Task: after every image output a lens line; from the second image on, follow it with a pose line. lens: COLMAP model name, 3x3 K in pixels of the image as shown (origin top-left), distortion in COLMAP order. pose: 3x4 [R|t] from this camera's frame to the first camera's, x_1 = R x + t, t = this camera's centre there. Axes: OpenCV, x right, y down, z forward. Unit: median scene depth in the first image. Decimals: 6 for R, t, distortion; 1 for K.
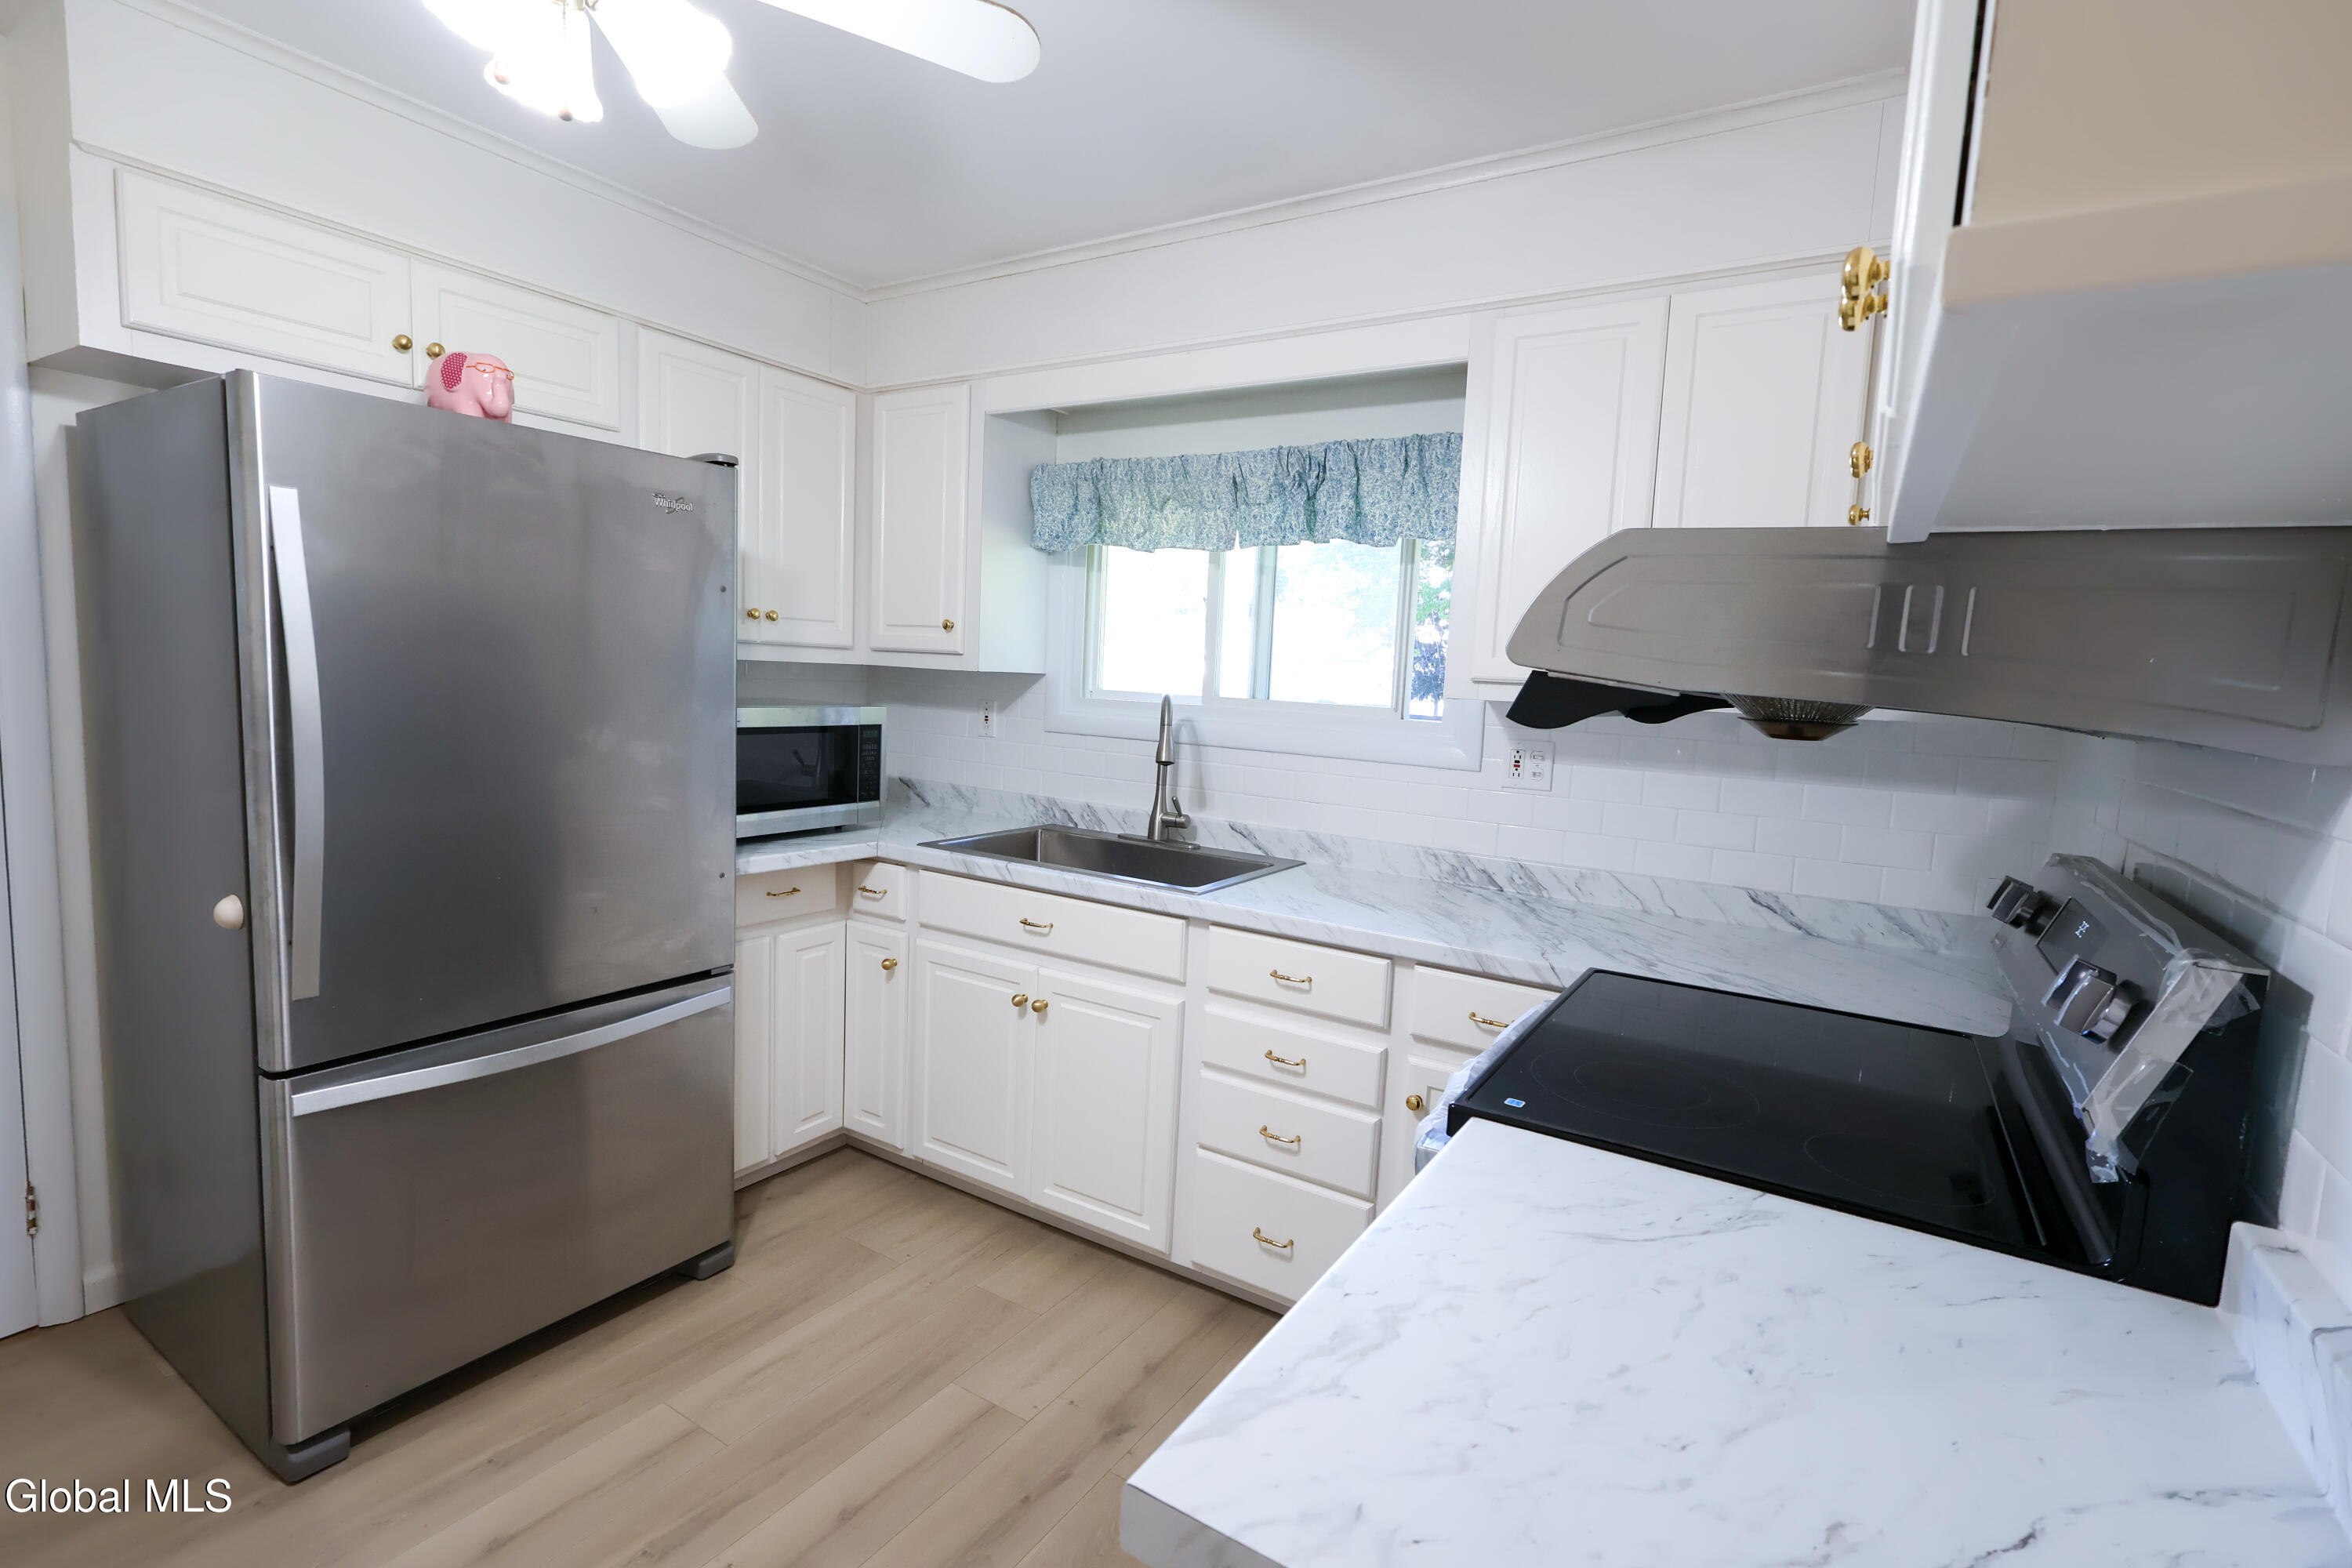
lens RADIAL K [[1092.1, 0, 1168.6], [0, 1092.1, 788.6], [0, 0, 1]] dist [-0.001289, -0.000157]
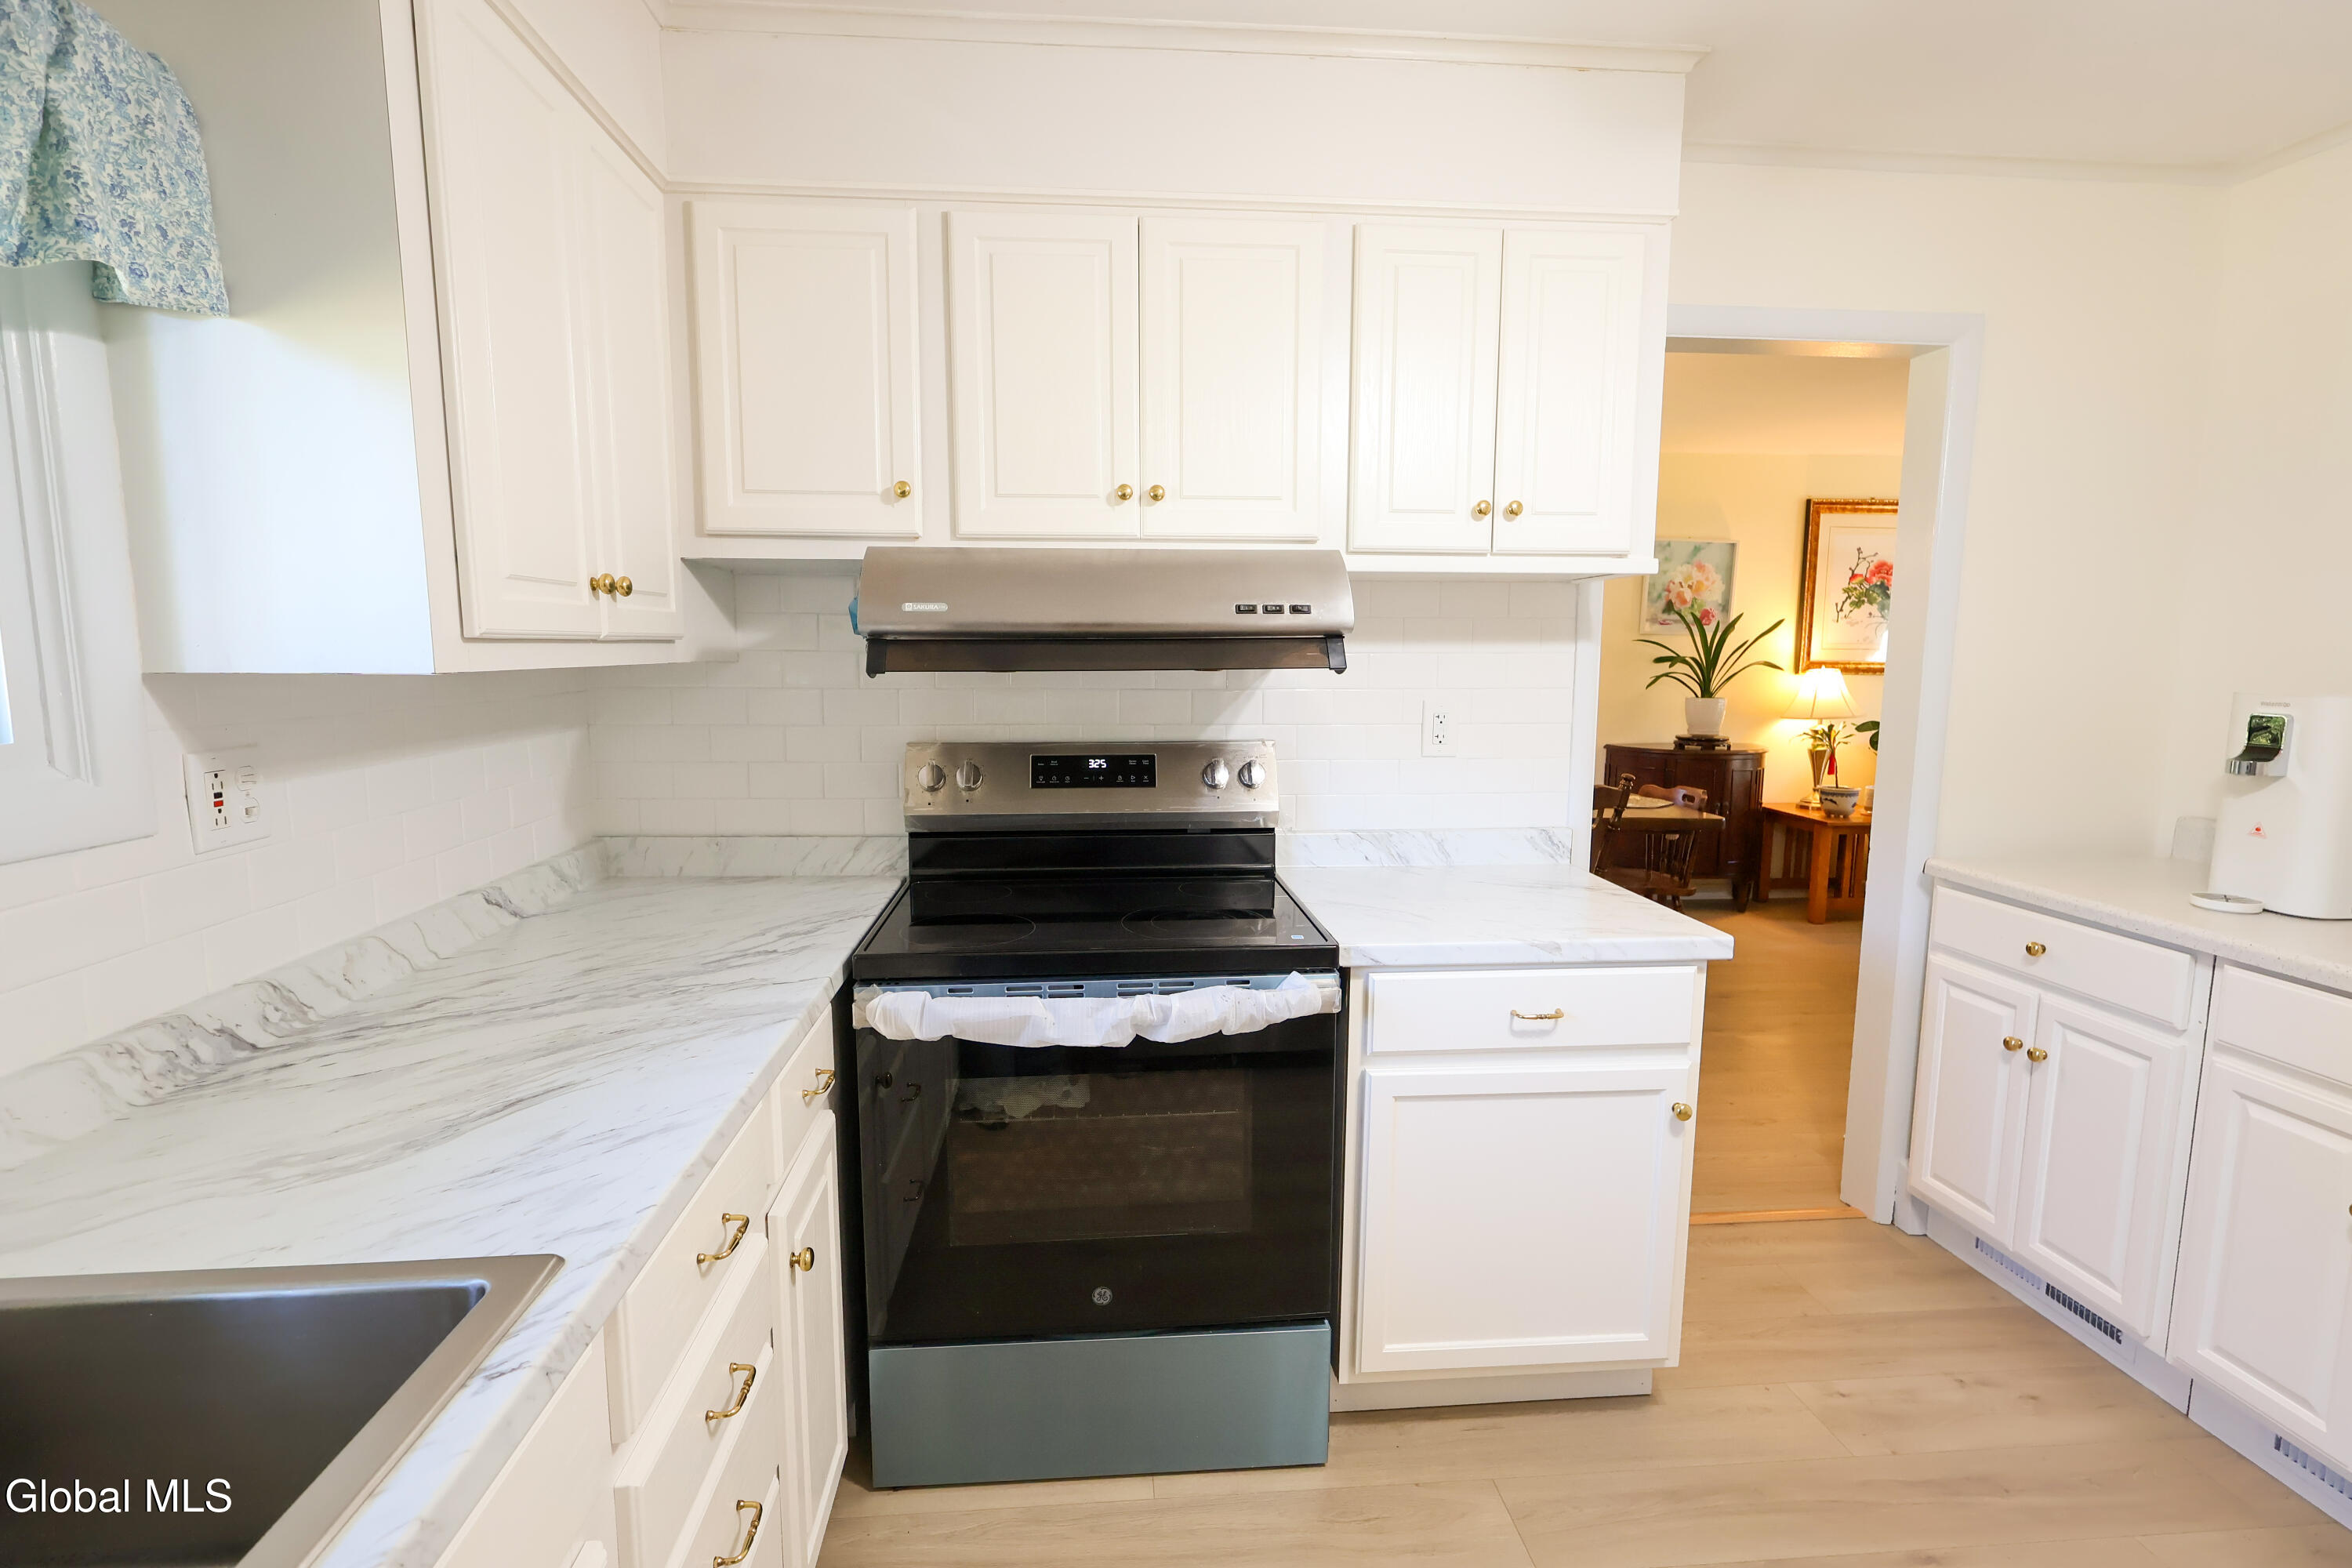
lens RADIAL K [[1092.1, 0, 1169.5], [0, 1092.1, 781.3], [0, 0, 1]] dist [-0.001289, -0.000157]
pose [[-0.596539, -0.148049, 0.788811, -0.320484], [0.050112, 0.974051, 0.220713, -0.115891], [-0.801018, 0.171193, -0.573640, 0.947159]]
